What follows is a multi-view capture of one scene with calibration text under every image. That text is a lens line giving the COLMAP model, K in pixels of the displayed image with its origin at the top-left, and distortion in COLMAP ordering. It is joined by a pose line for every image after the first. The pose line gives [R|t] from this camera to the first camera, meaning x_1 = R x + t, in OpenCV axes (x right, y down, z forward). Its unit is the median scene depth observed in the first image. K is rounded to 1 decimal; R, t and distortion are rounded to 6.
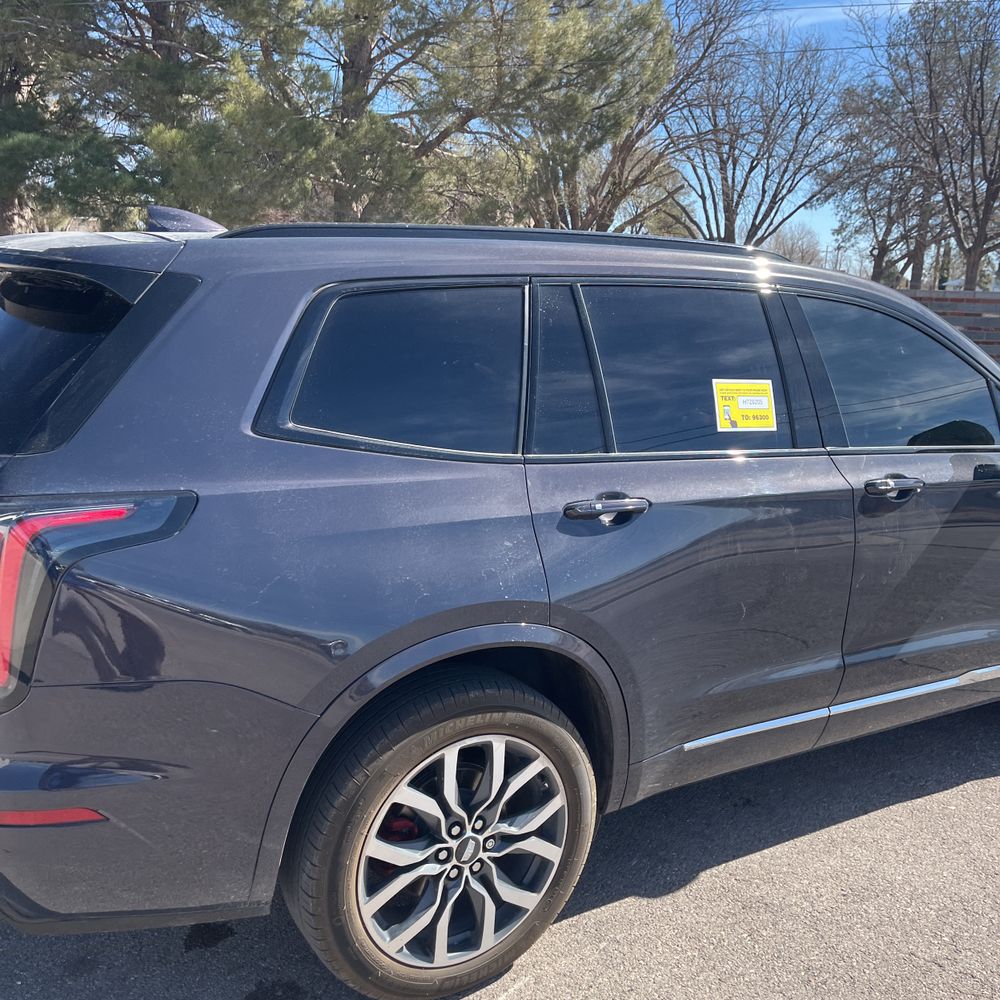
lens RADIAL K [[1008.5, 0, 500.0], [0, 1008.5, 500.0], [0, 0, 1]] dist [0.045184, -0.036853]
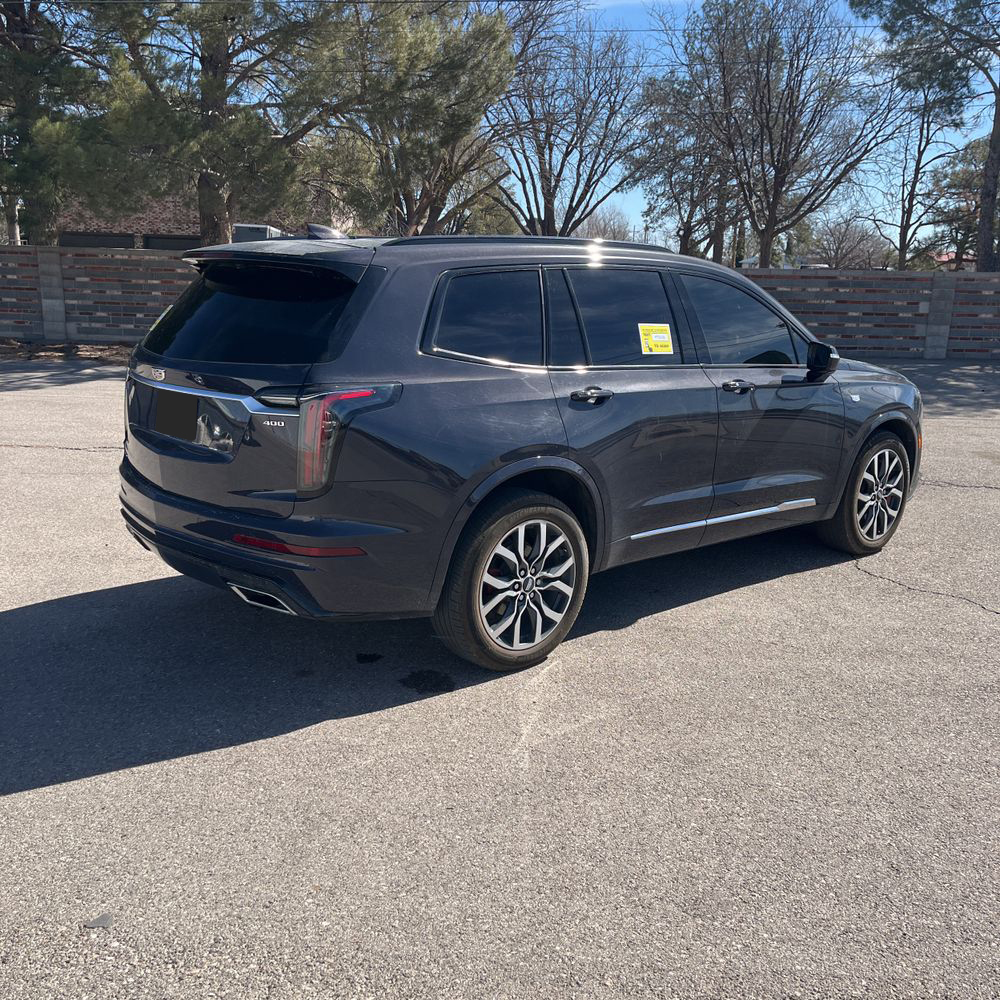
lens RADIAL K [[998.9, 0, 496.3], [0, 998.9, 500.6], [0, 0, 1]] dist [0.060212, -0.061409]
pose [[0.985211, -0.048576, 0.164316, -0.063918], [0.045075, 0.998672, 0.024967, 0.025276], [-0.165311, -0.017191, 0.986092, -0.127899]]
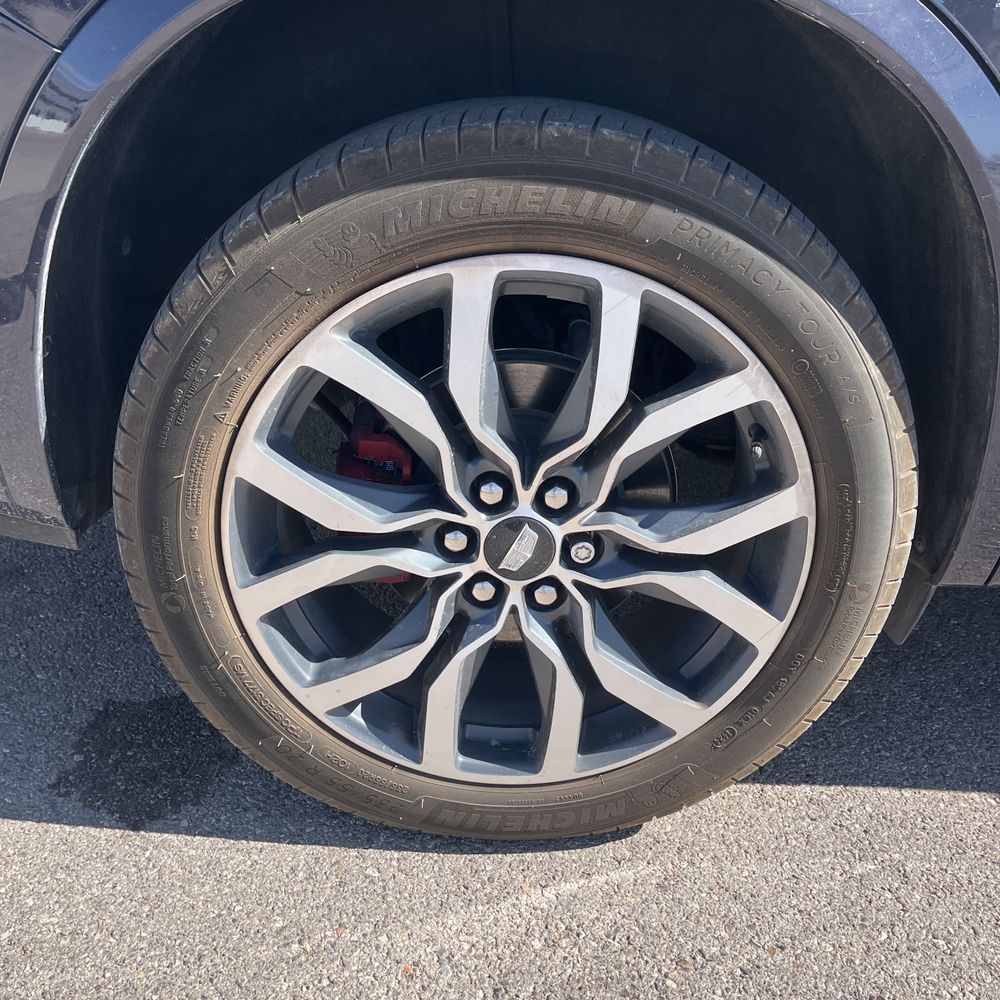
lens RADIAL K [[998.9, 0, 496.3], [0, 998.9, 500.6], [0, 0, 1]] dist [0.060212, -0.061409]
pose [[0.860483, 0.225909, -0.456656, 0.024292], [-0.127656, 0.963328, 0.236016, 0.039404], [0.493228, -0.144793, 0.857765, 0.110311]]
